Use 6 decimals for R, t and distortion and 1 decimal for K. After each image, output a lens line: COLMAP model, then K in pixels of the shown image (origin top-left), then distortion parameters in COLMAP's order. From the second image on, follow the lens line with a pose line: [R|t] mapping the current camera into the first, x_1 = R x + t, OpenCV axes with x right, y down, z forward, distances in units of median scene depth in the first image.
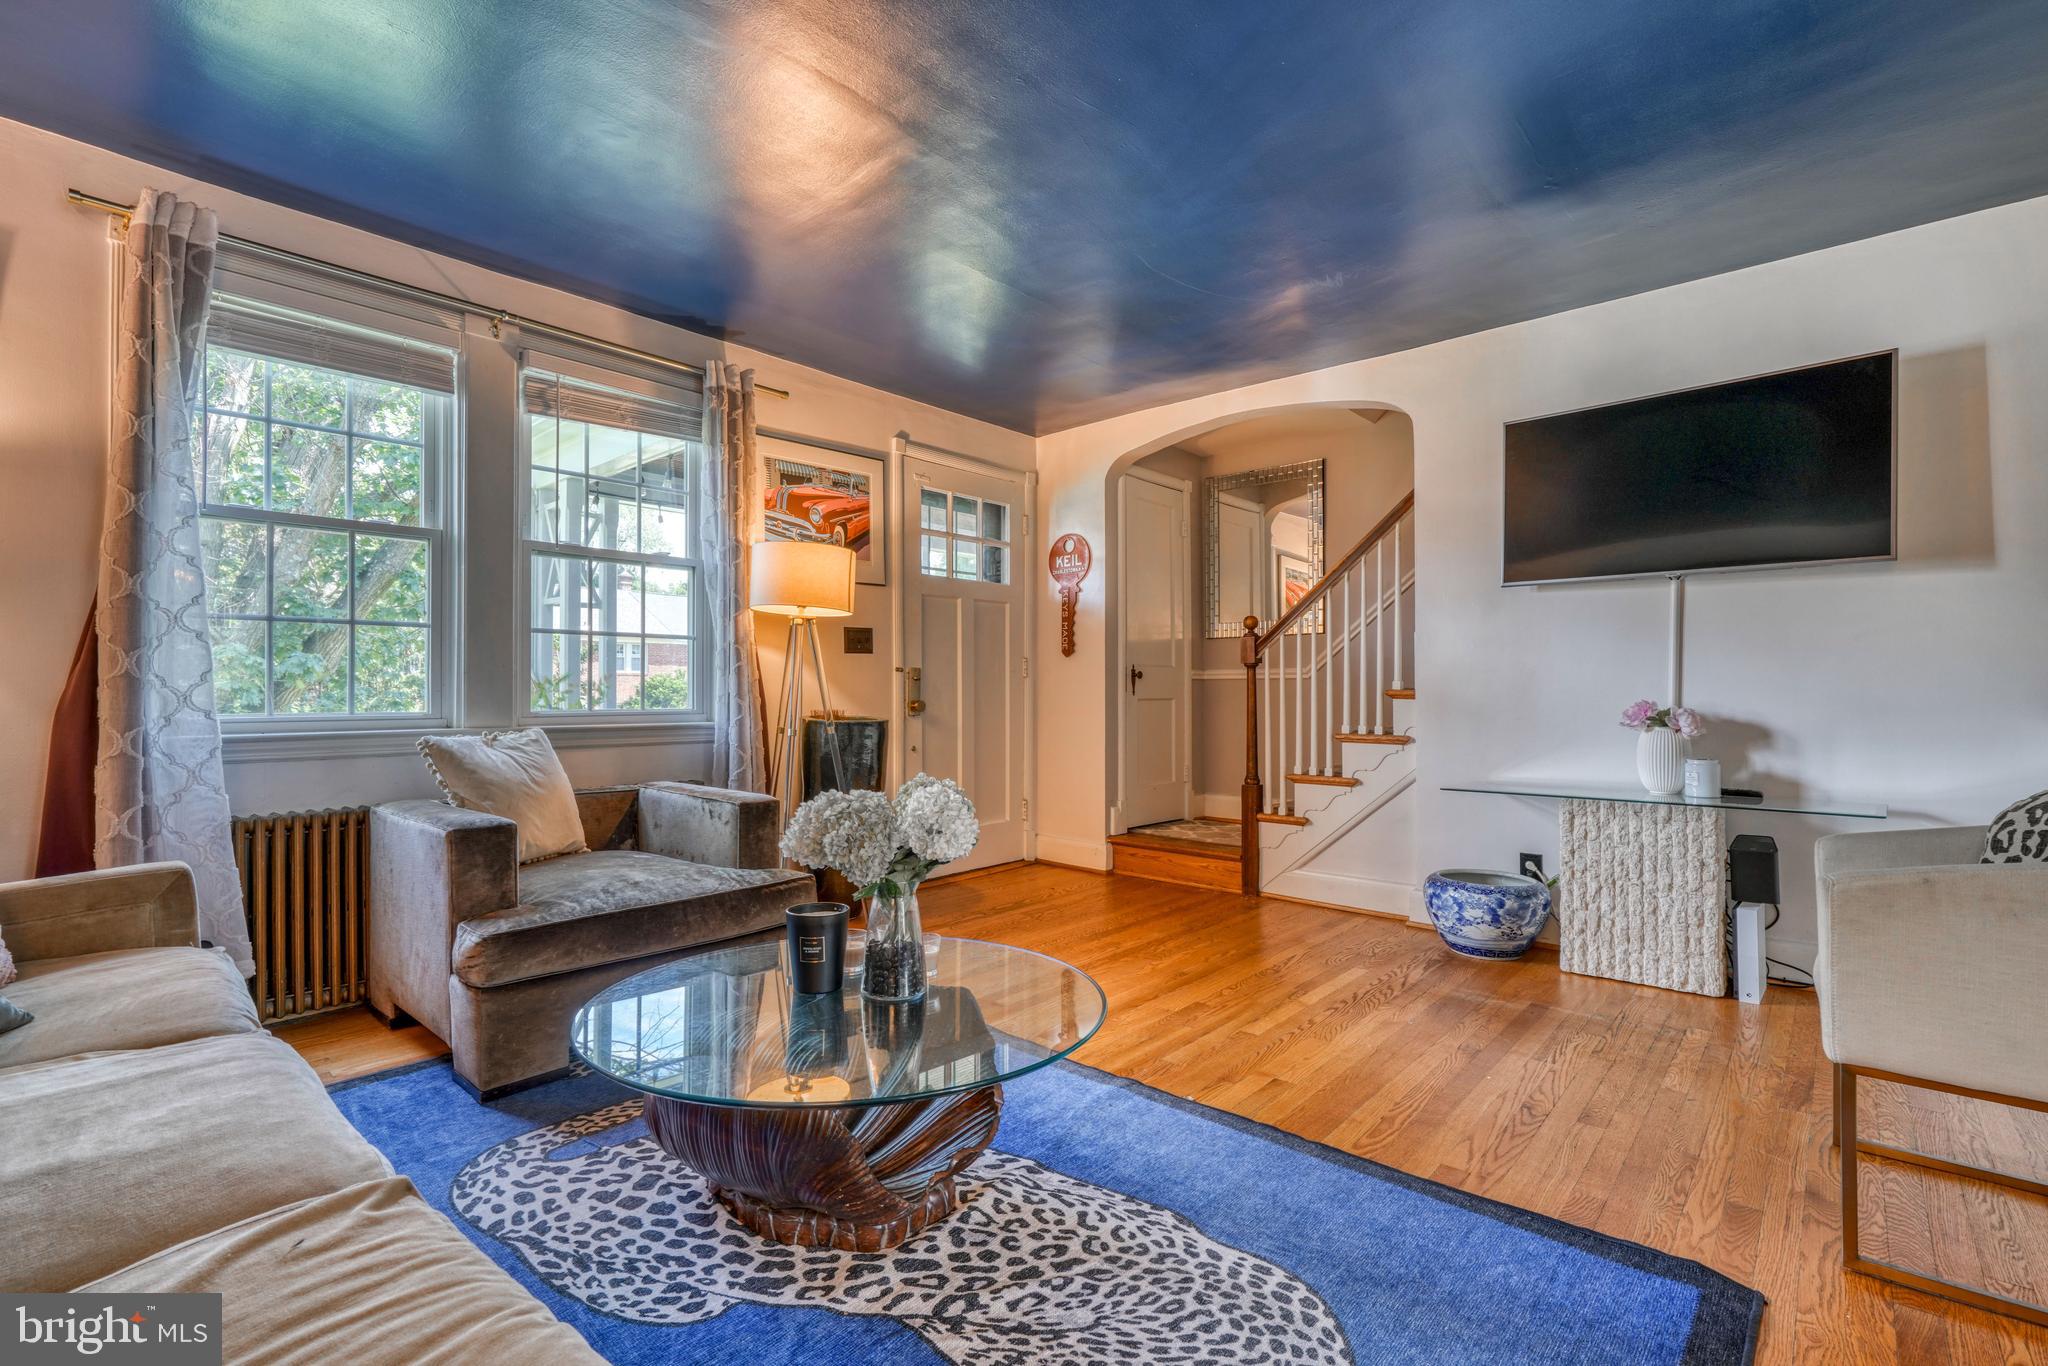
lens RADIAL K [[917.6, 0, 1028.6], [0, 917.6, 698.4], [0, 0, 1]] dist [-0.019022, -0.000539]
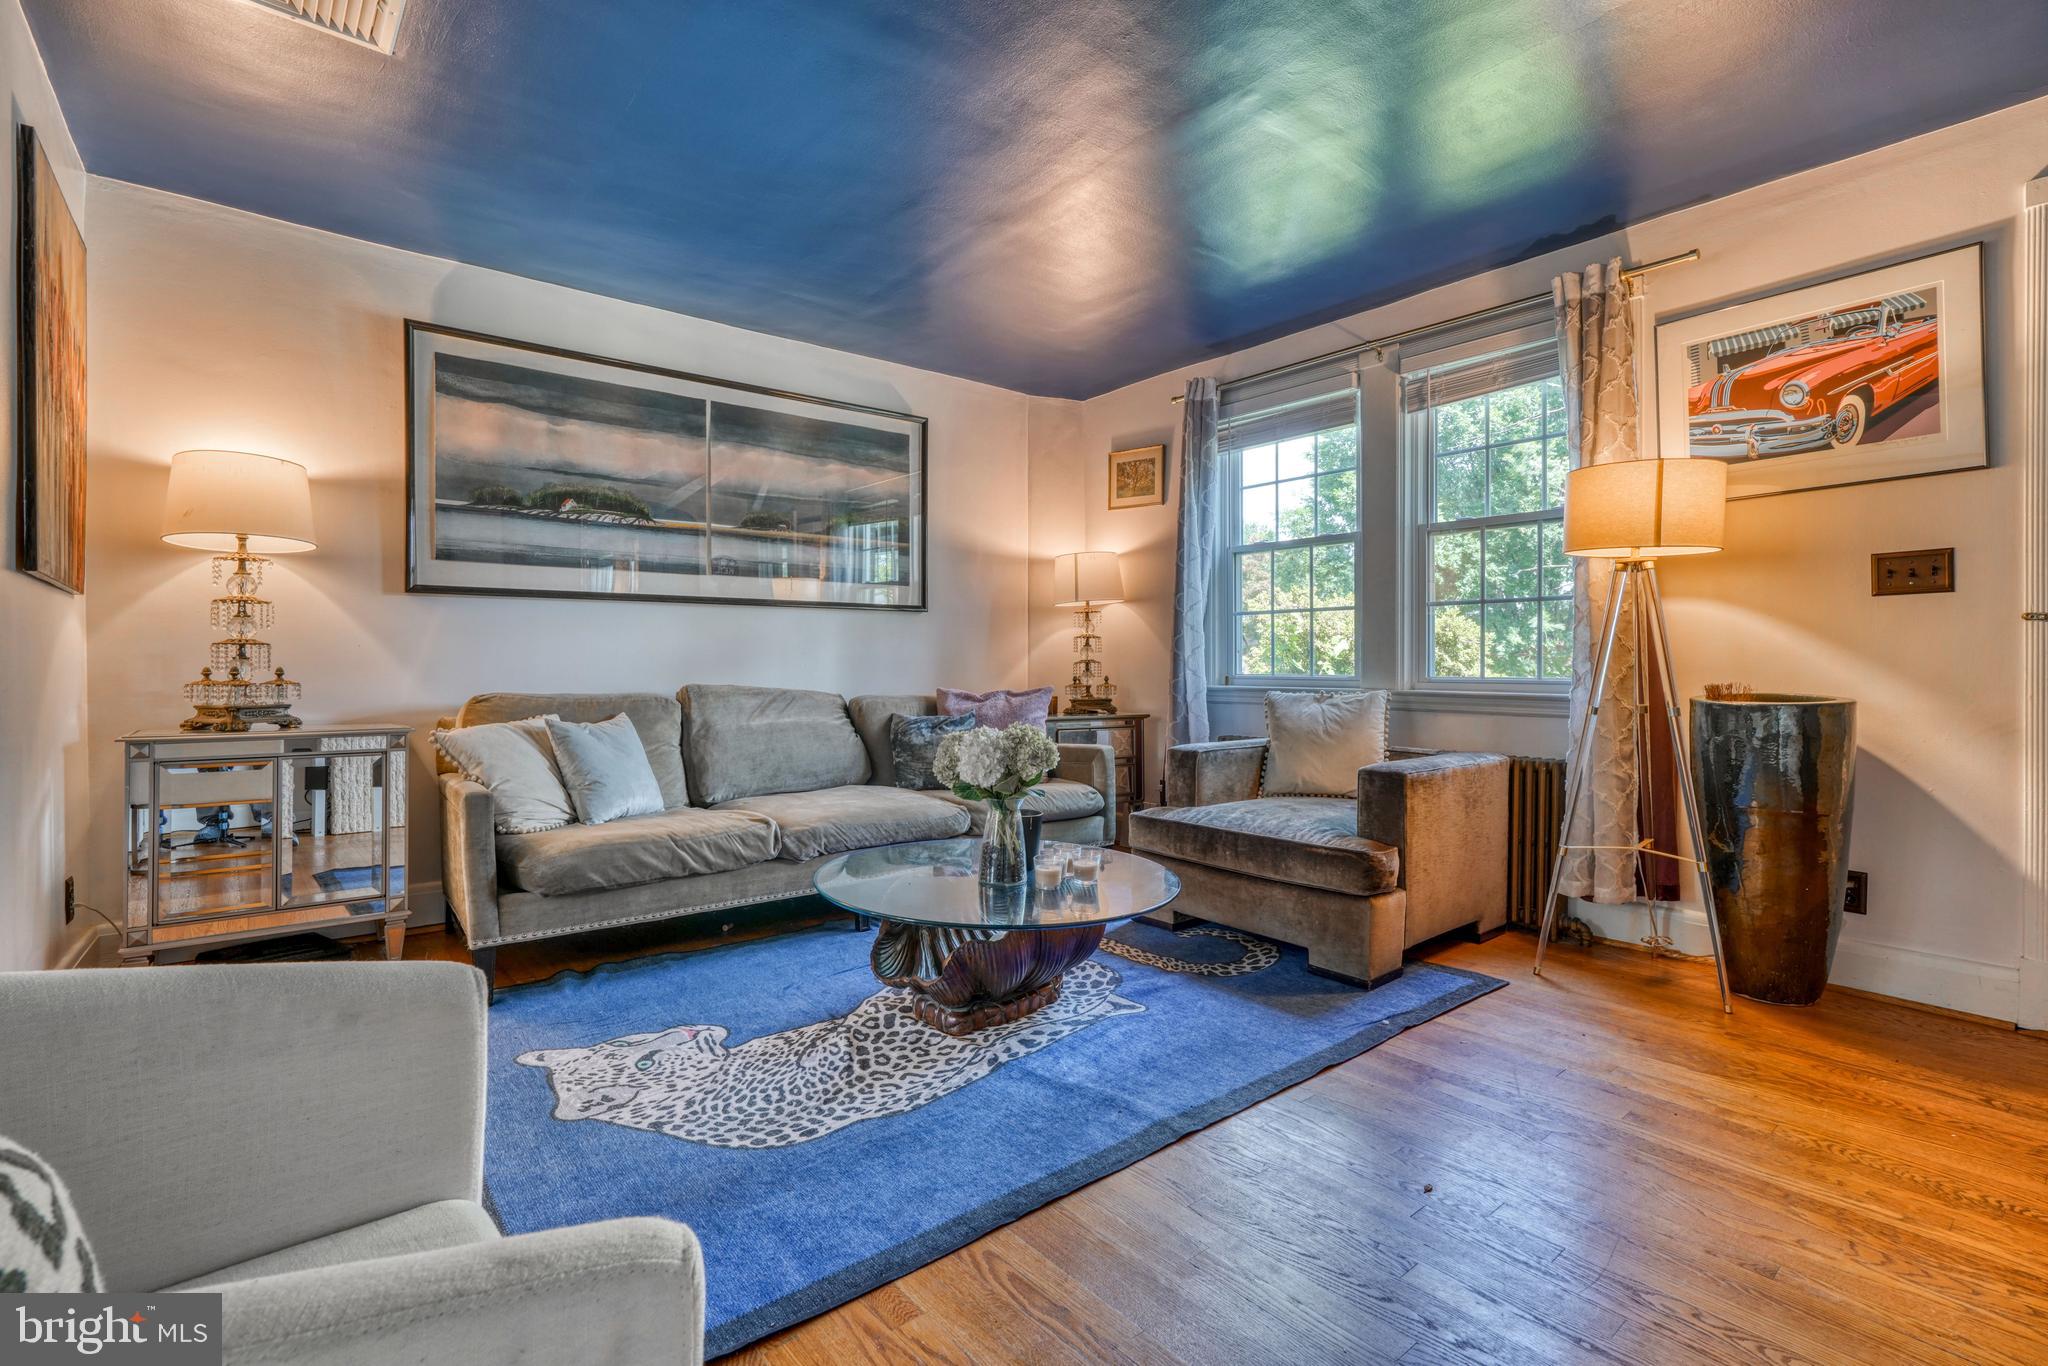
lens RADIAL K [[930.1, 0, 1015.8], [0, 930.1, 691.2], [0, 0, 1]] dist [-0.017325, 0.006047]
pose [[-0.160350, 0.035377, -0.986426, 1.314928], [-0.000834, 0.999352, 0.035976, -0.016383], [0.987060, 0.006592, -0.160217, 1.353353]]
